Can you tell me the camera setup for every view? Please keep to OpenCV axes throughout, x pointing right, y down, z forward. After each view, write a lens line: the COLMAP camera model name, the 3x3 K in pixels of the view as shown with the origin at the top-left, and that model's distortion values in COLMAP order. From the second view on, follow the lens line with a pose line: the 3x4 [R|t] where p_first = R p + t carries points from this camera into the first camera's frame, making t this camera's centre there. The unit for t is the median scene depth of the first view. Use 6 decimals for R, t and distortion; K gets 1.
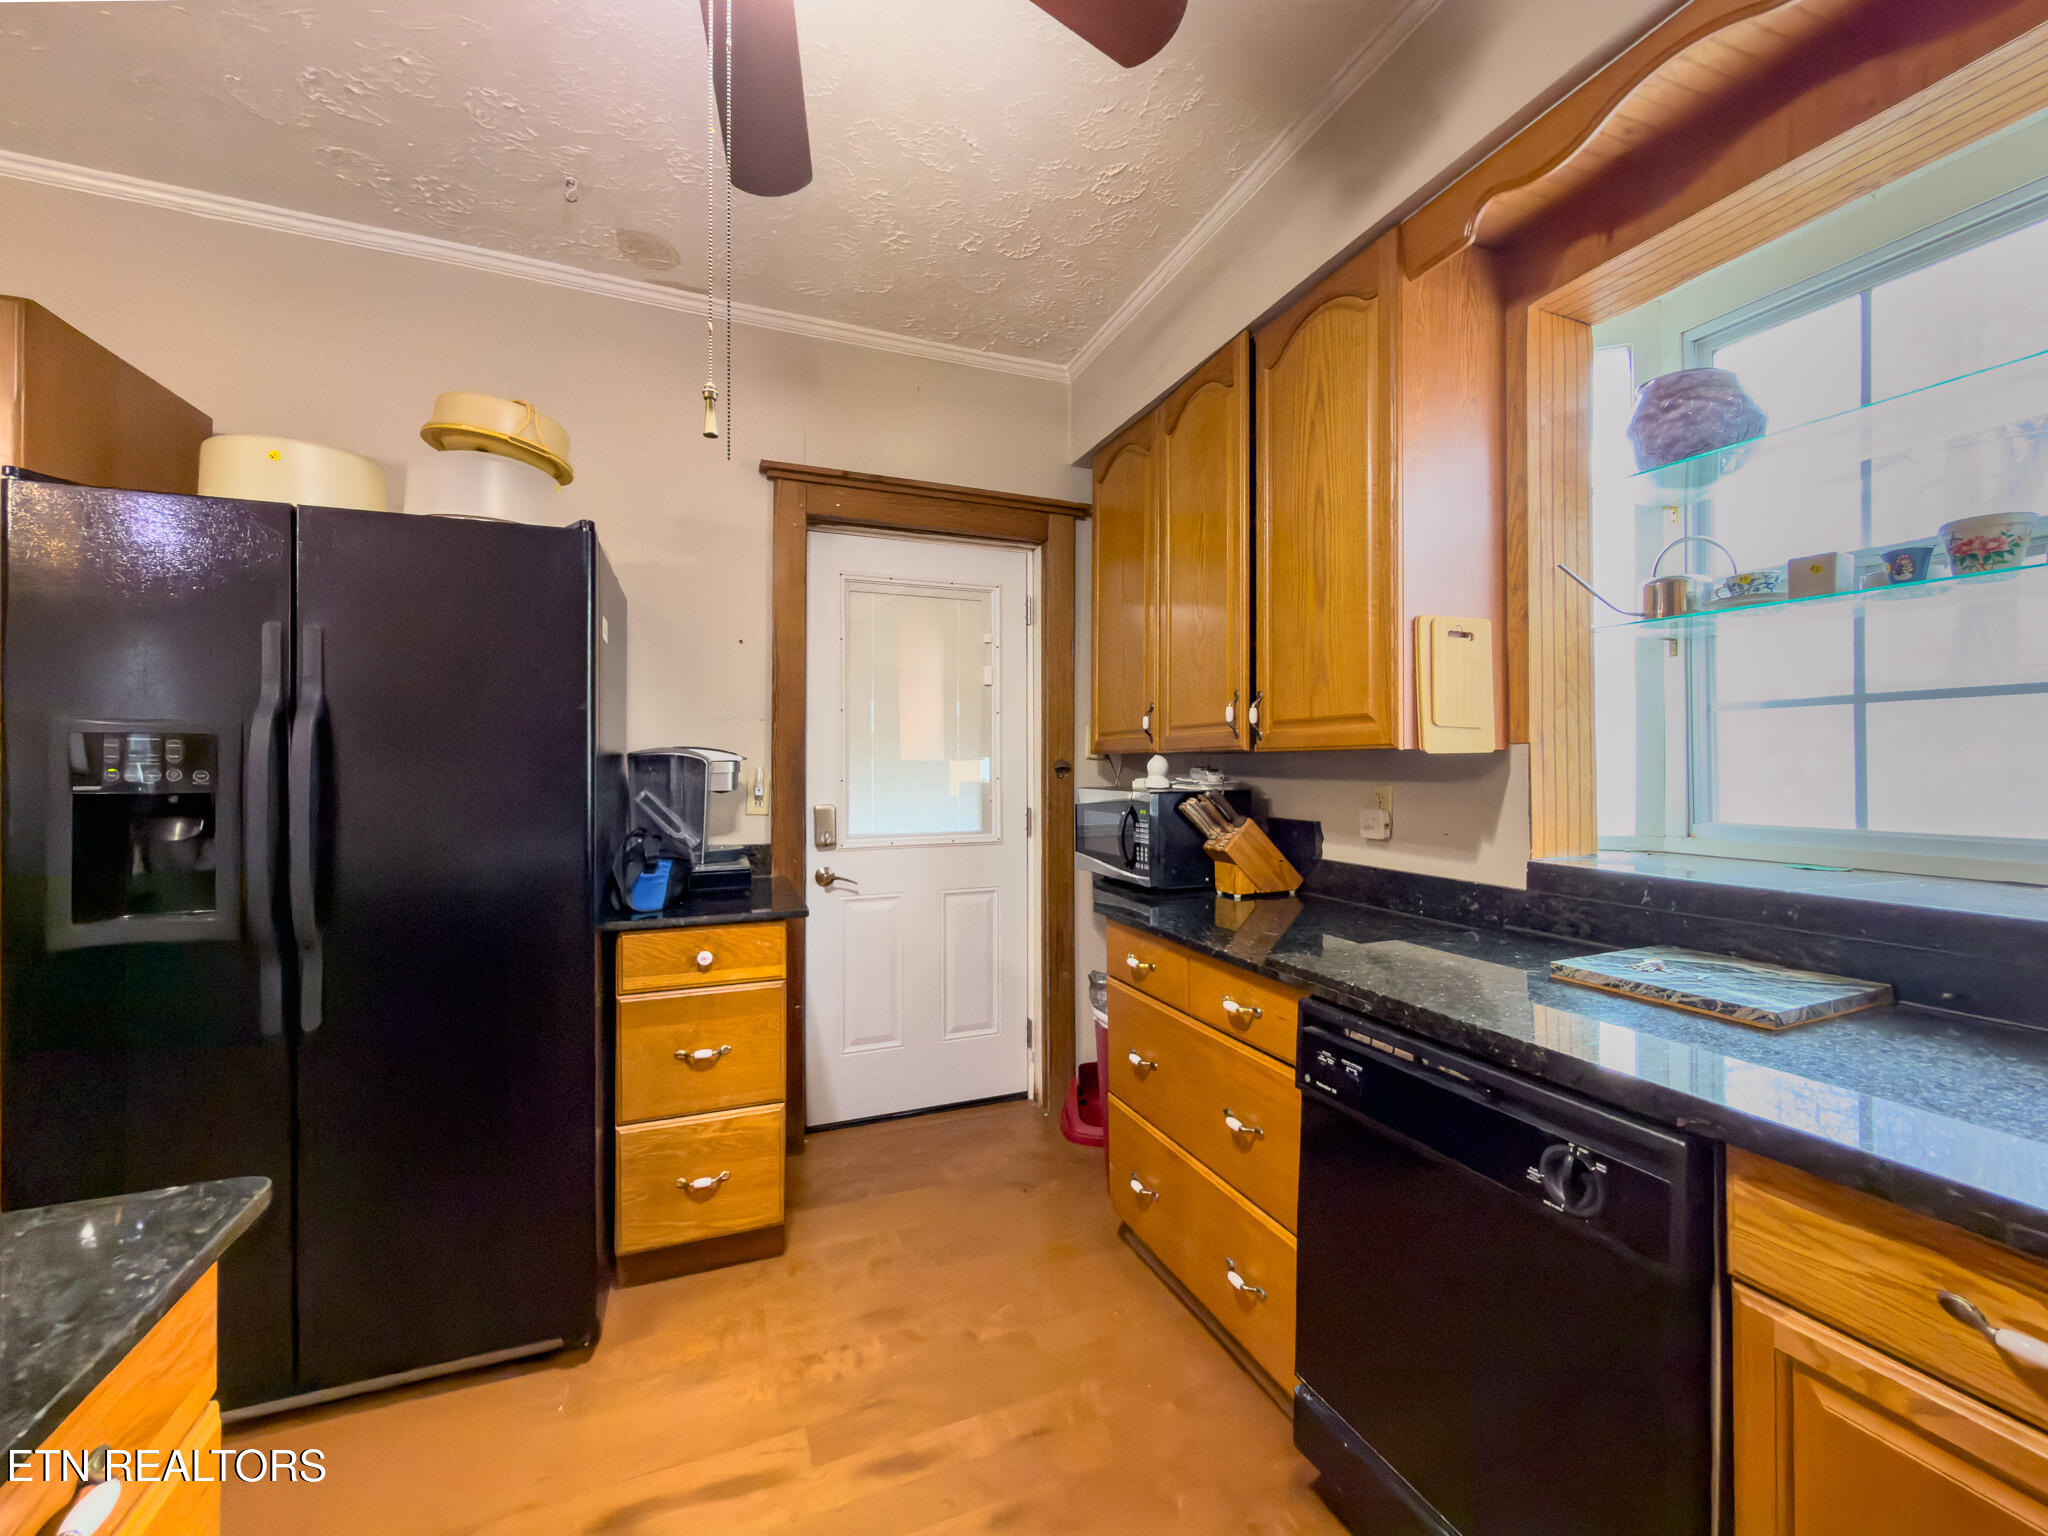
lens RADIAL K [[818.5, 0, 1024.0], [0, 818.5, 768.0], [0, 0, 1]] dist [-0.000733, -0.000007]
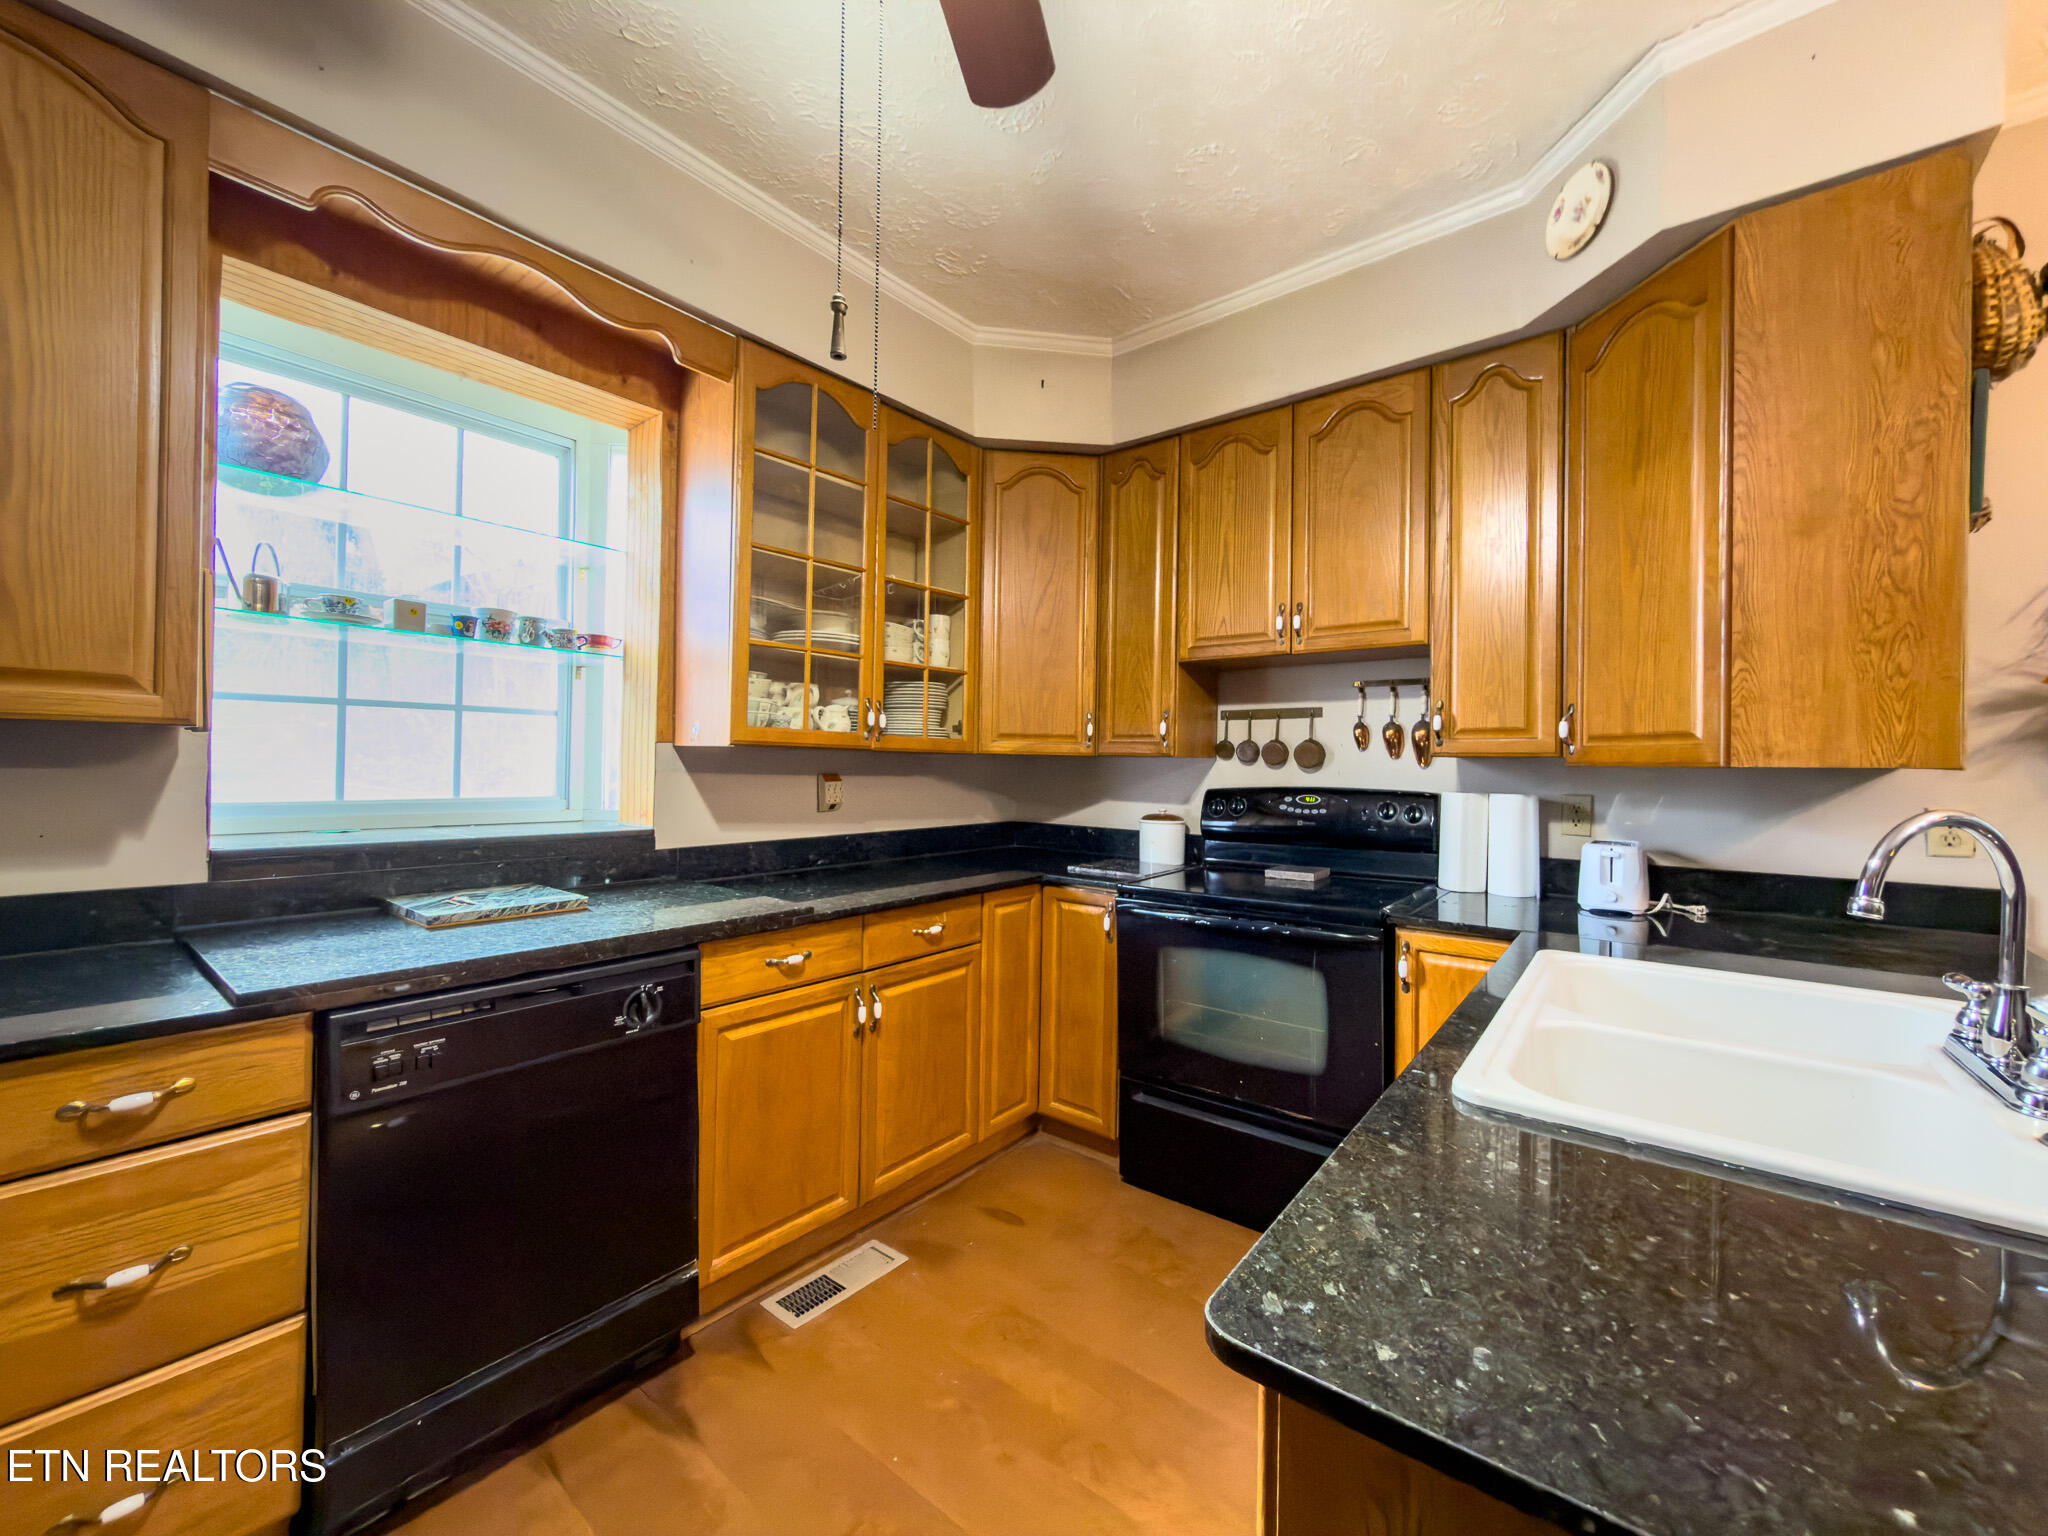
lens RADIAL K [[818.5, 0, 1024.0], [0, 818.5, 768.0], [0, 0, 1]] dist [-0.000733, -0.000007]
pose [[-0.486223, -0.006485, 0.873811, -0.626922], [-0.012633, 0.999920, 0.000391, 0.007723], [-0.873744, -0.010849, -0.486266, 0.630329]]
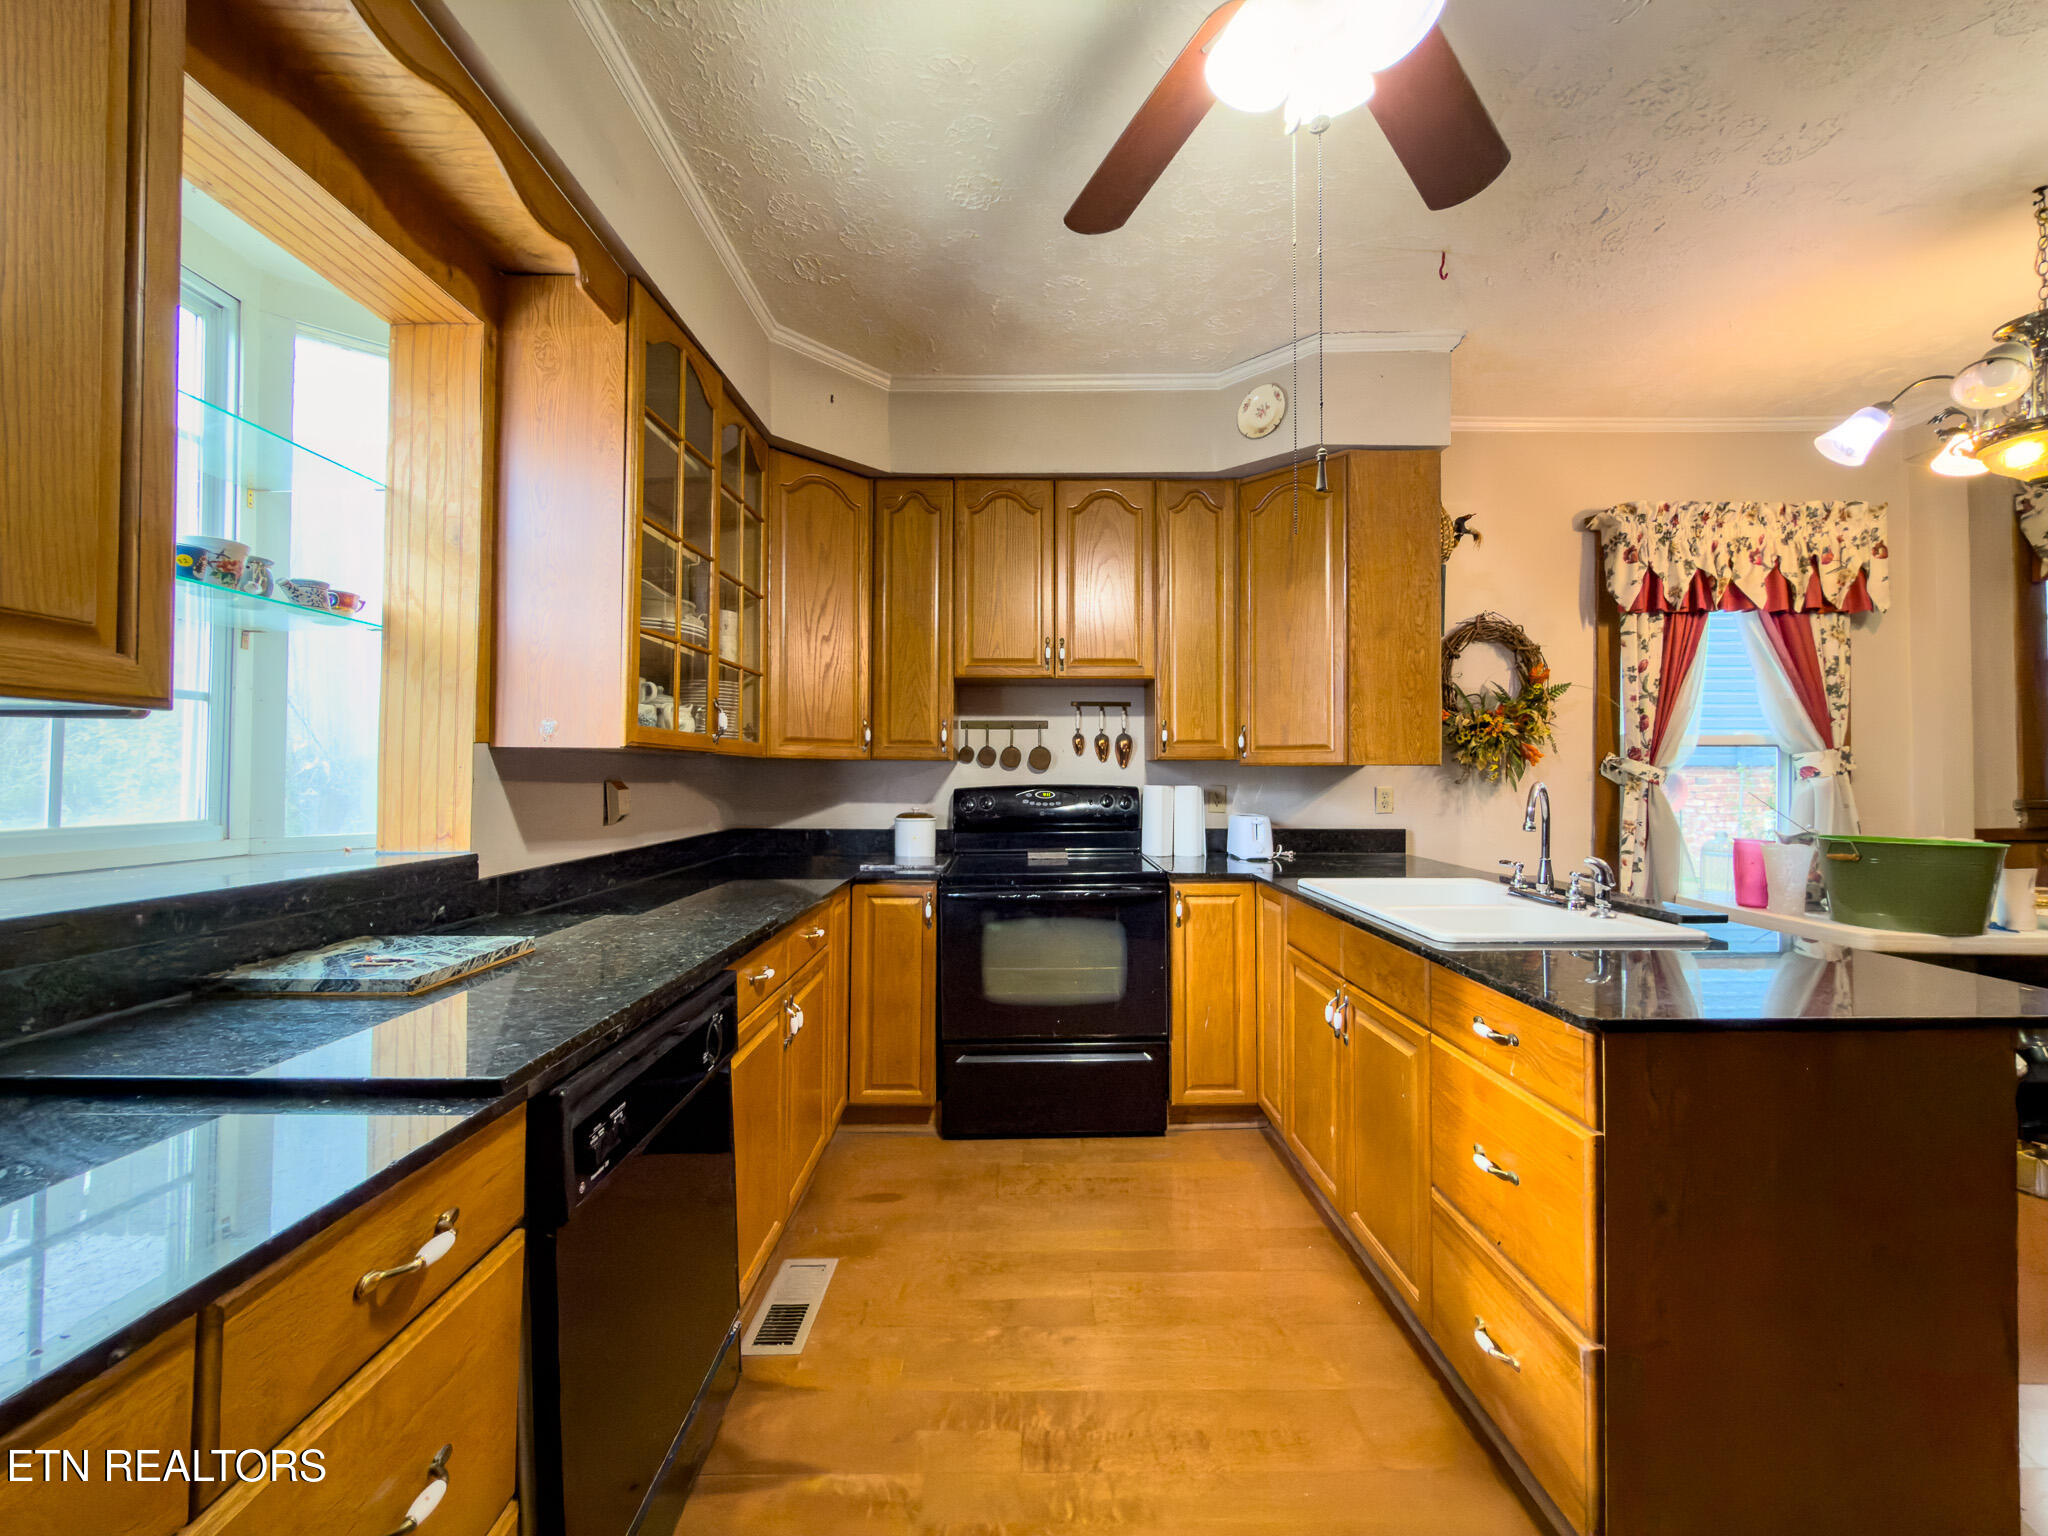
lens RADIAL K [[818.5, 0, 1024.0], [0, 818.5, 768.0], [0, 0, 1]] dist [-0.000733, -0.000007]
pose [[-0.928824, 0.005273, 0.370484, -0.213630], [0.001385, 0.999941, -0.010761, 0.018630], [-0.370519, -0.009482, -0.928776, 1.202757]]
